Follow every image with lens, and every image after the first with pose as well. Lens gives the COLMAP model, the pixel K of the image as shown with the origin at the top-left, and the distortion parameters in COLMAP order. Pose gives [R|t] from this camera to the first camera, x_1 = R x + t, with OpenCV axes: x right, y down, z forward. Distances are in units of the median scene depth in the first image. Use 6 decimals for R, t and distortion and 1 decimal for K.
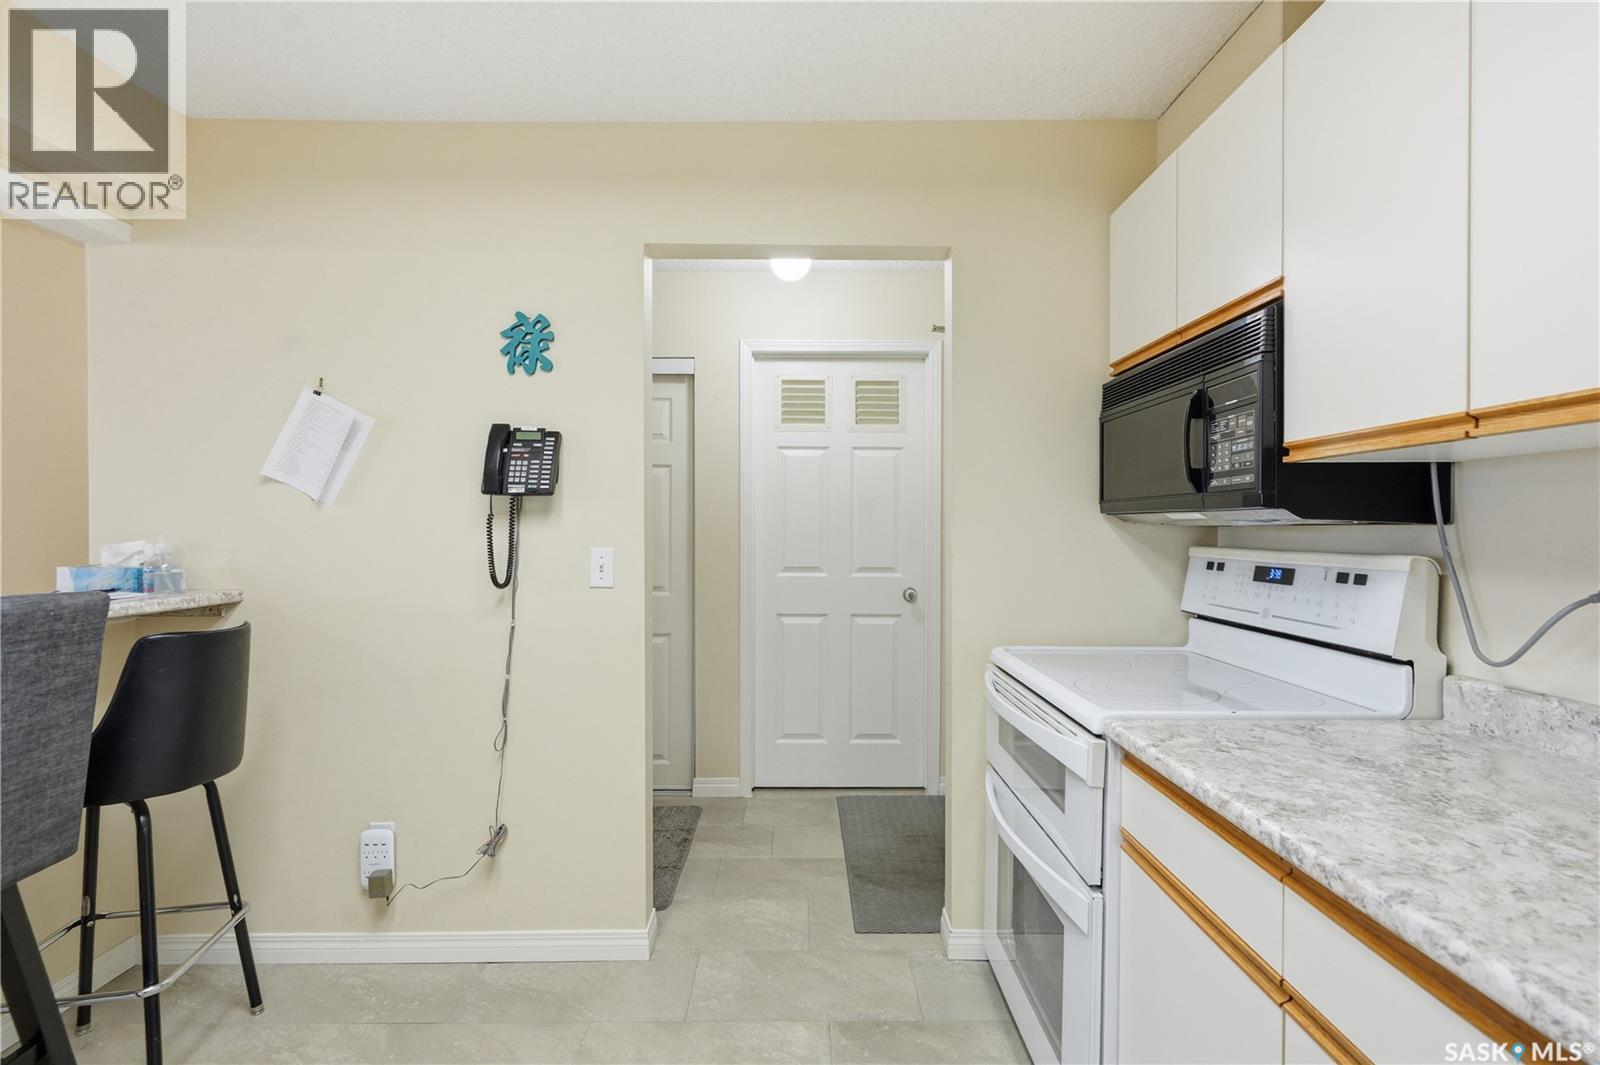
lens RADIAL K [[739.4, 0, 807.9], [0, 739.4, 538.7], [0, 0, 1]] dist [0.009993, -0.003270]
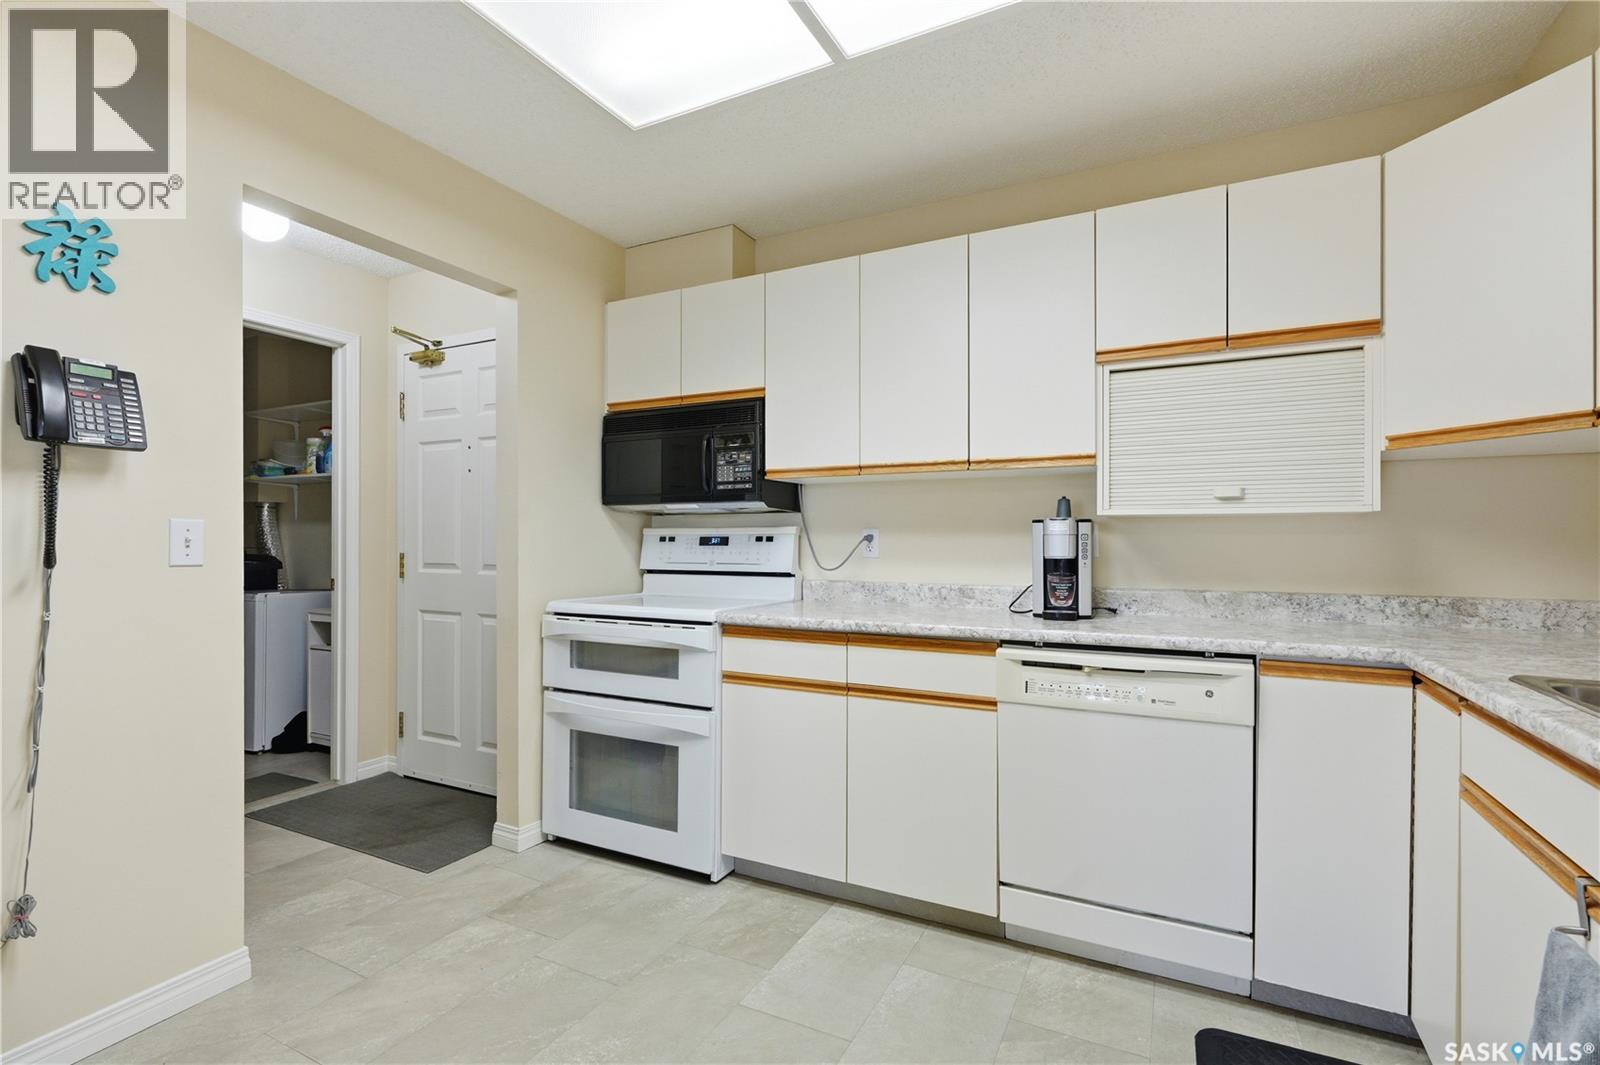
lens RADIAL K [[739.4, 0, 796.9], [0, 739.4, 541.6], [0, 0, 1]] dist [0.009993, -0.003270]
pose [[0.470477, -0.000158, 0.882412, -0.887115], [0.011900, 0.999910, -0.006165, 0.066021], [-0.882332, 0.013401, 0.470437, -0.022010]]
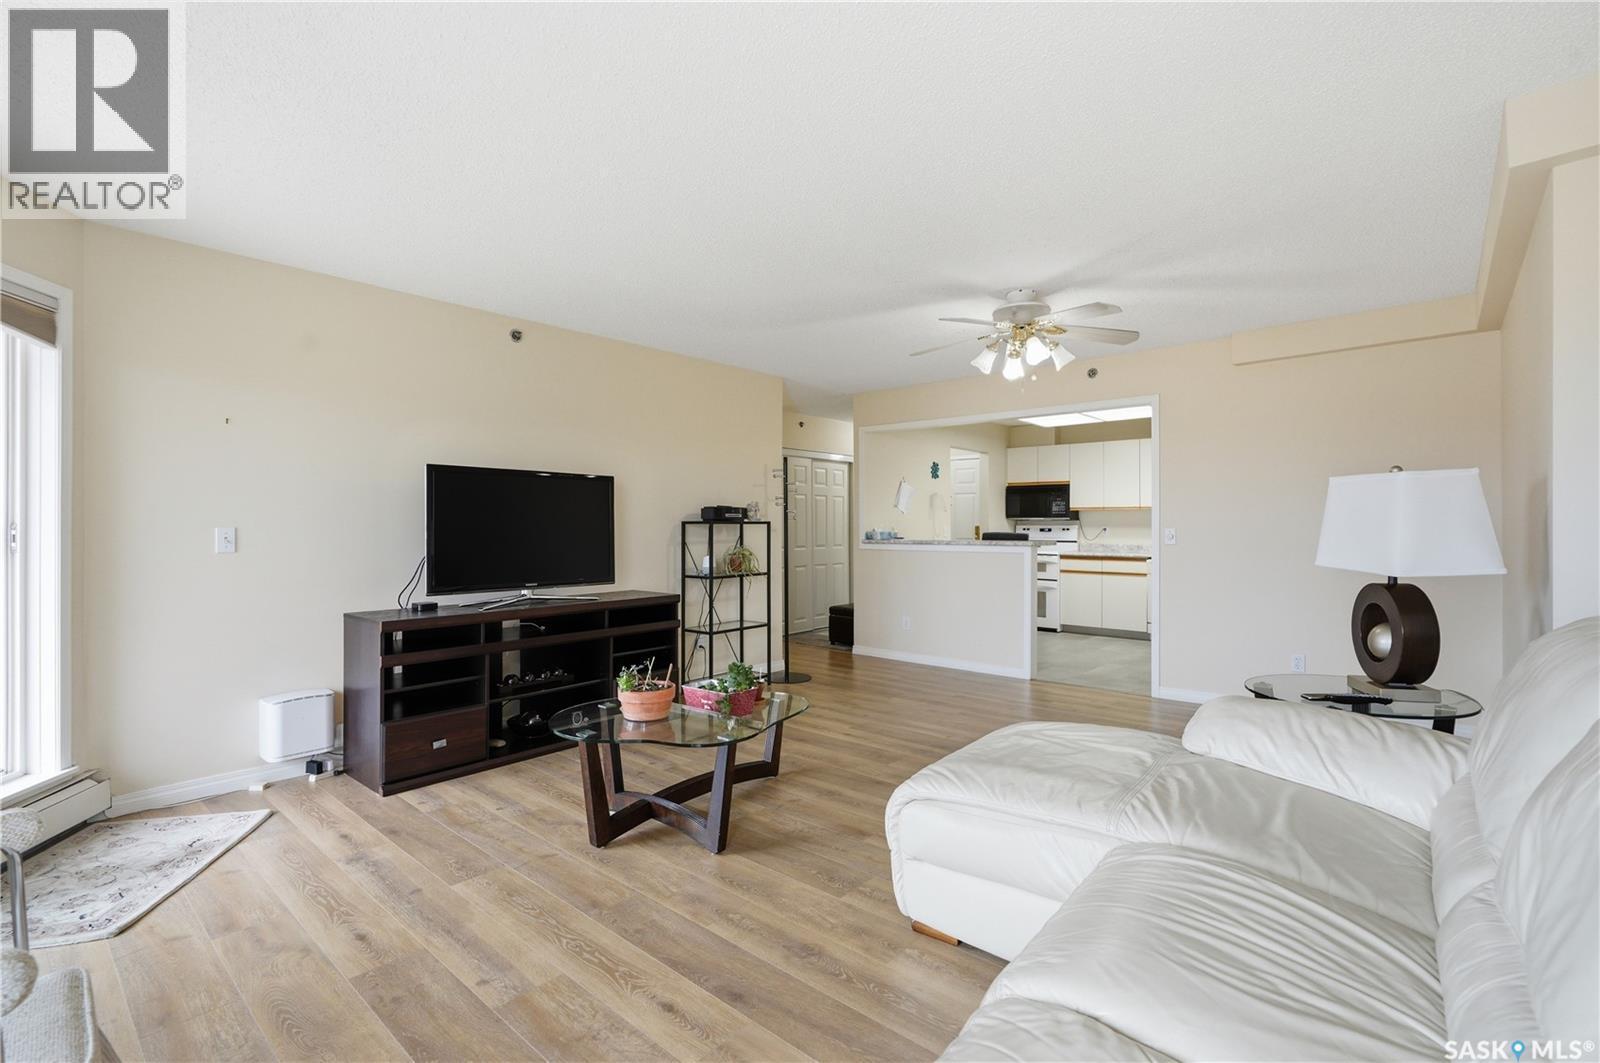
lens RADIAL K [[739.4, 0, 796.7], [0, 739.4, 520.6], [0, 0, 1]] dist [0.009993, -0.003270]
pose [[0.662897, 0.000470, 0.748711, -4.538640], [0.009326, 0.999917, -0.008885, 0.013384], [-0.748653, 0.012872, 0.662838, -1.163067]]
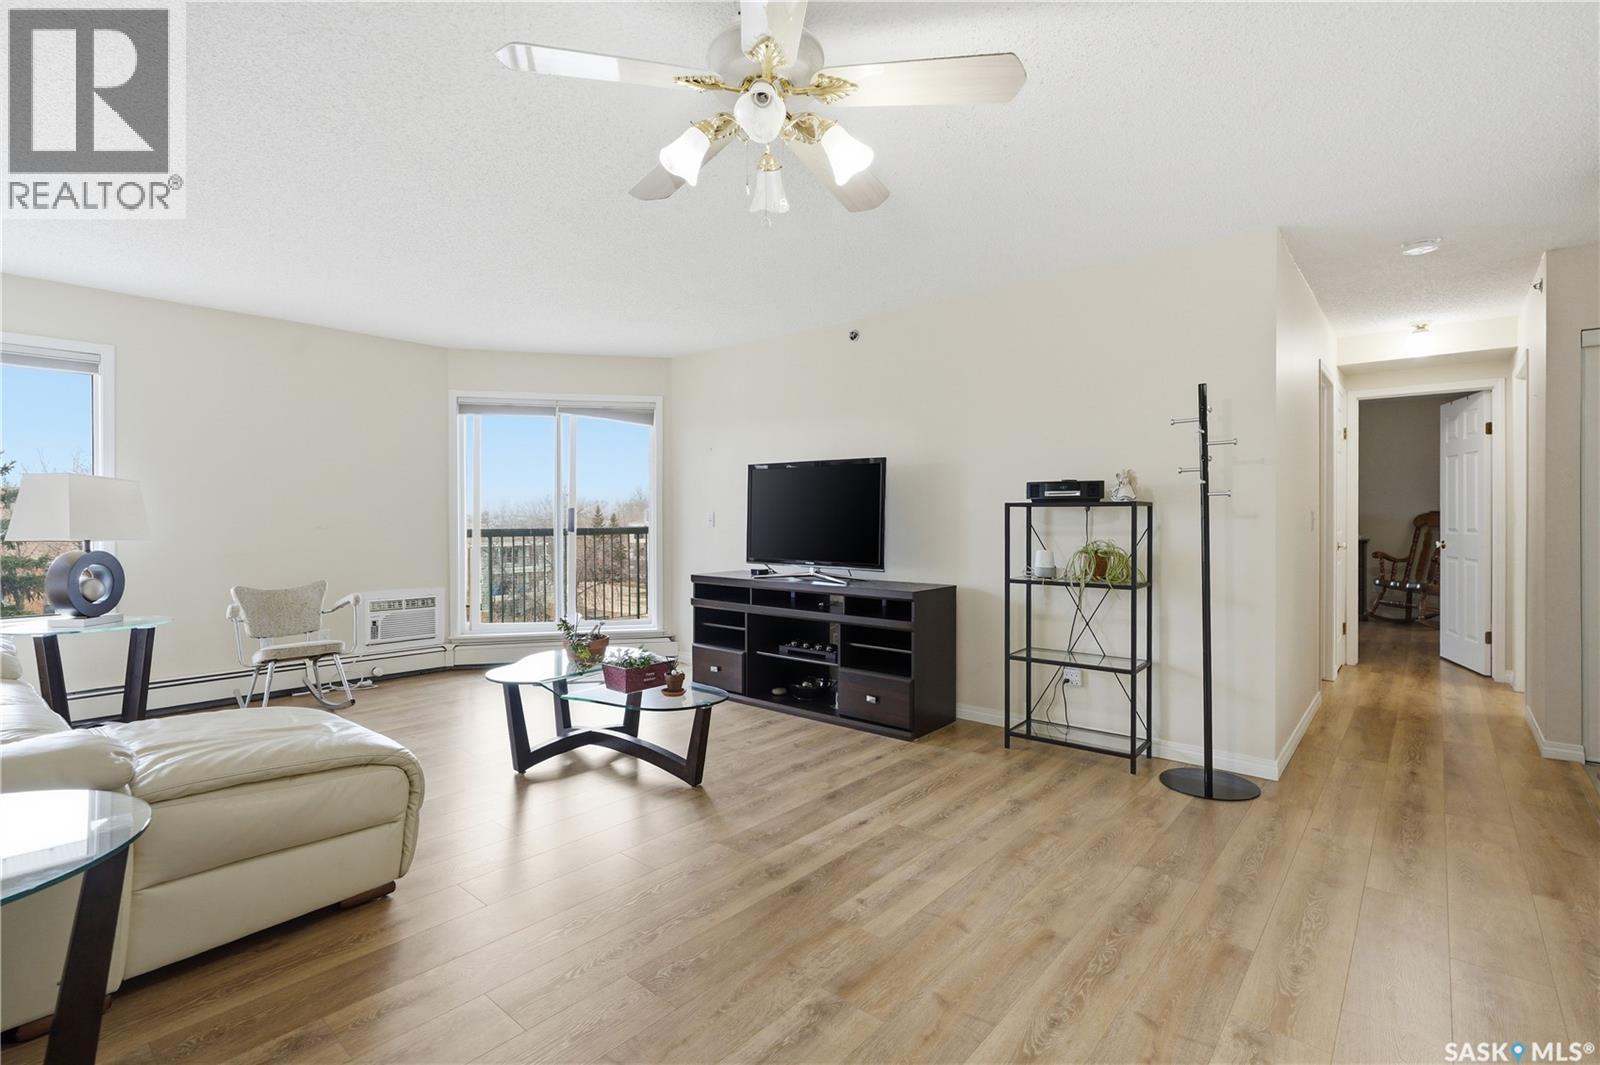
lens RADIAL K [[739.4, 0, 796.2], [0, 739.4, 517.8], [0, 0, 1]] dist [0.009993, -0.003270]
pose [[0.753794, -0.004671, -0.657094, -1.535622], [-0.001731, 0.999957, -0.009094, 0.051941], [0.657108, 0.007993, 0.753754, -0.965776]]
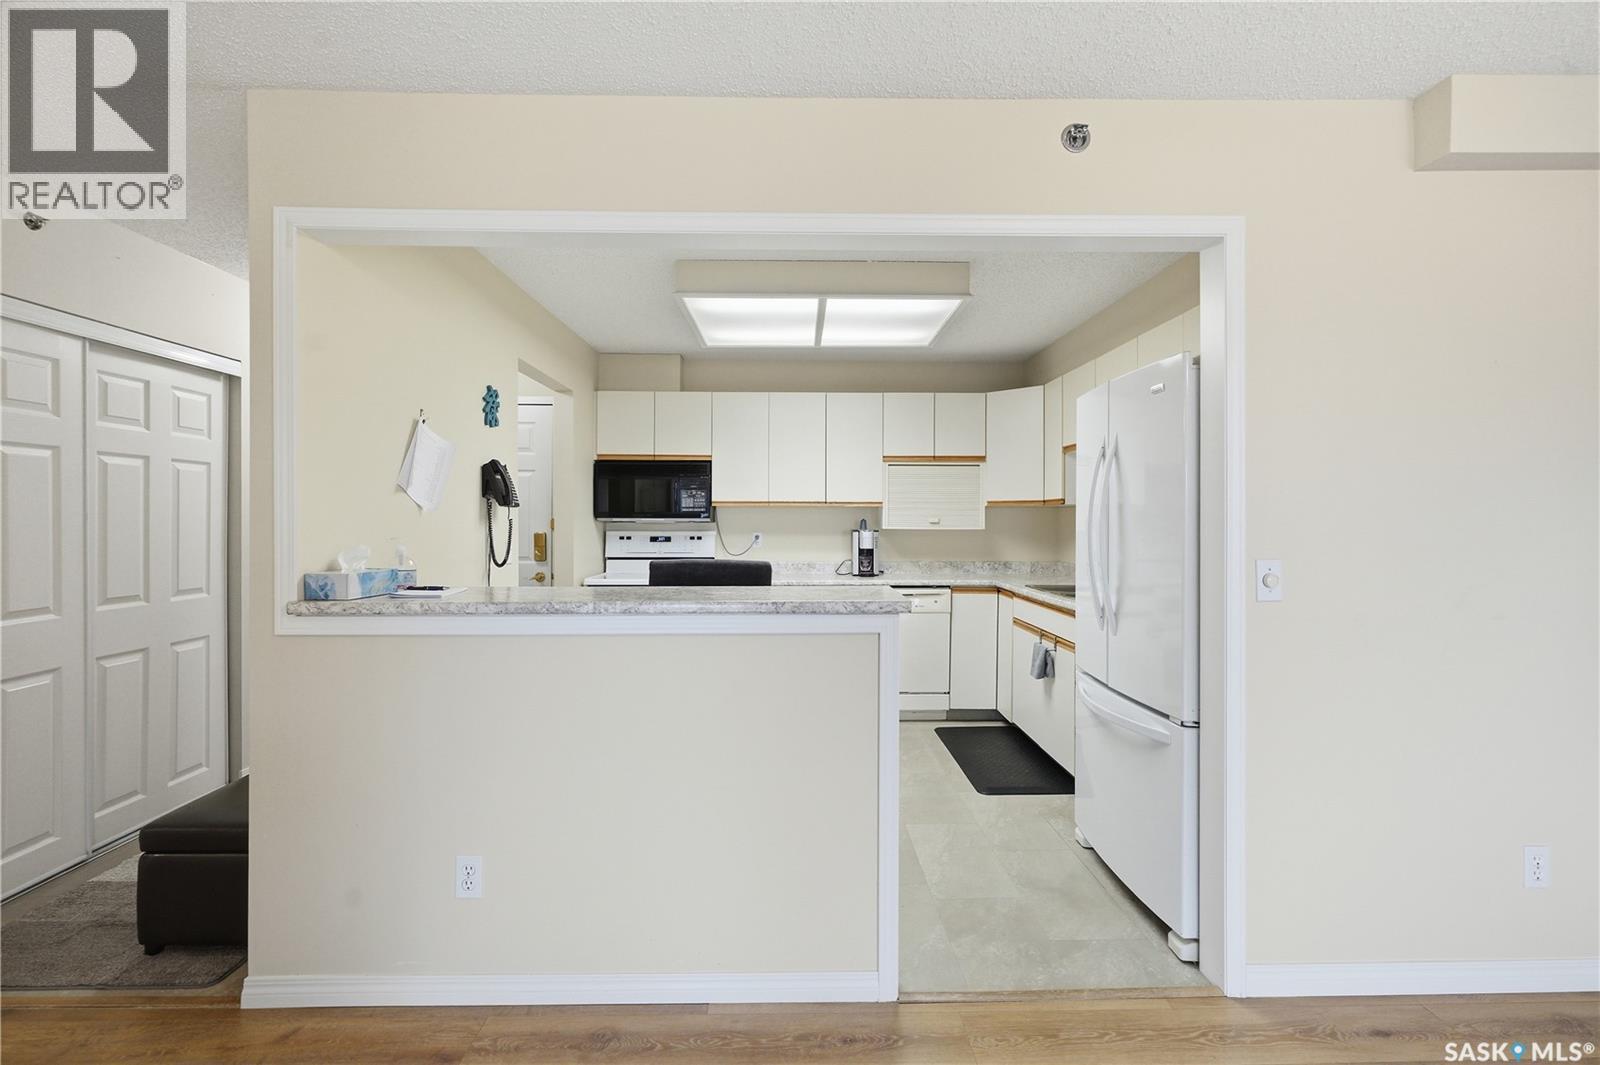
lens RADIAL K [[739.4, 0, 790.7], [0, 739.4, 515.3], [0, 0, 1]] dist [0.009993, -0.003270]
pose [[0.007583, 0.000843, 0.999971, -2.403935], [0.013042, 0.999915, -0.000942, -0.038603], [-0.999886, 0.013049, 0.007572, 0.469158]]
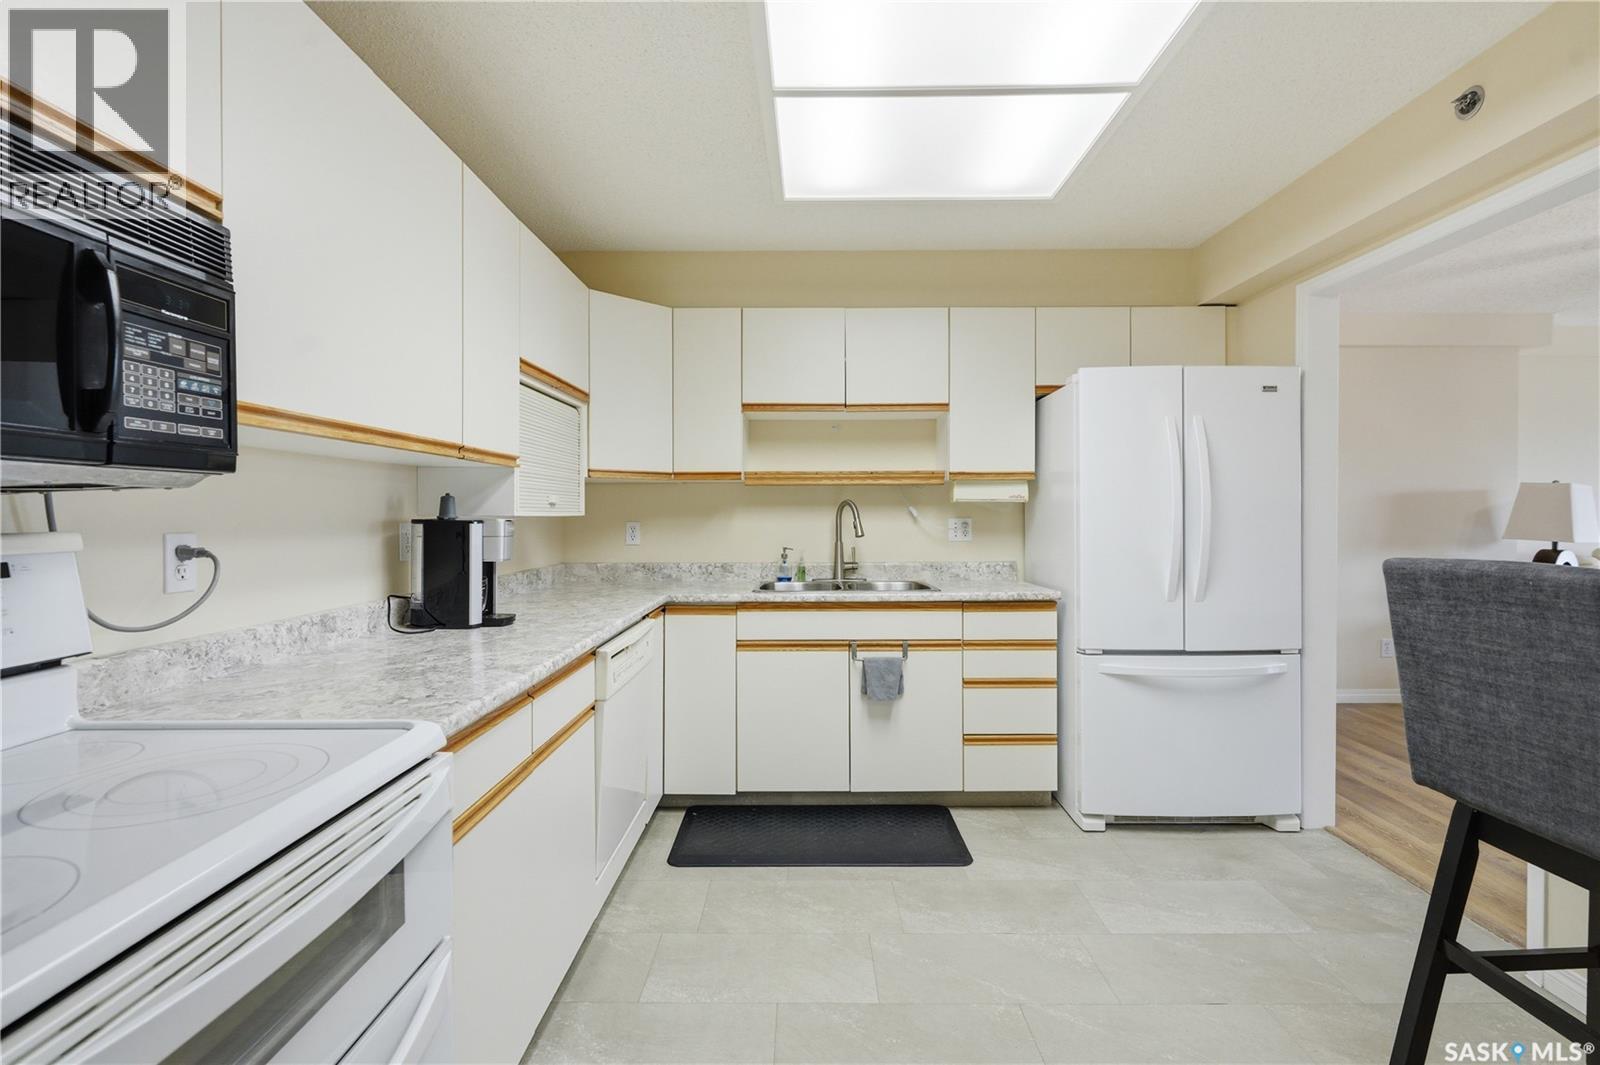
lens RADIAL K [[739.4, 0, 809.6], [0, 739.4, 523.7], [0, 0, 1]] dist [0.009993, -0.003270]
pose [[-0.999985, 0.000201, 0.005519, -0.021653], [0.000363, 0.999567, 0.029427, -0.008440], [-0.005511, 0.029428, -0.999552, 1.477252]]
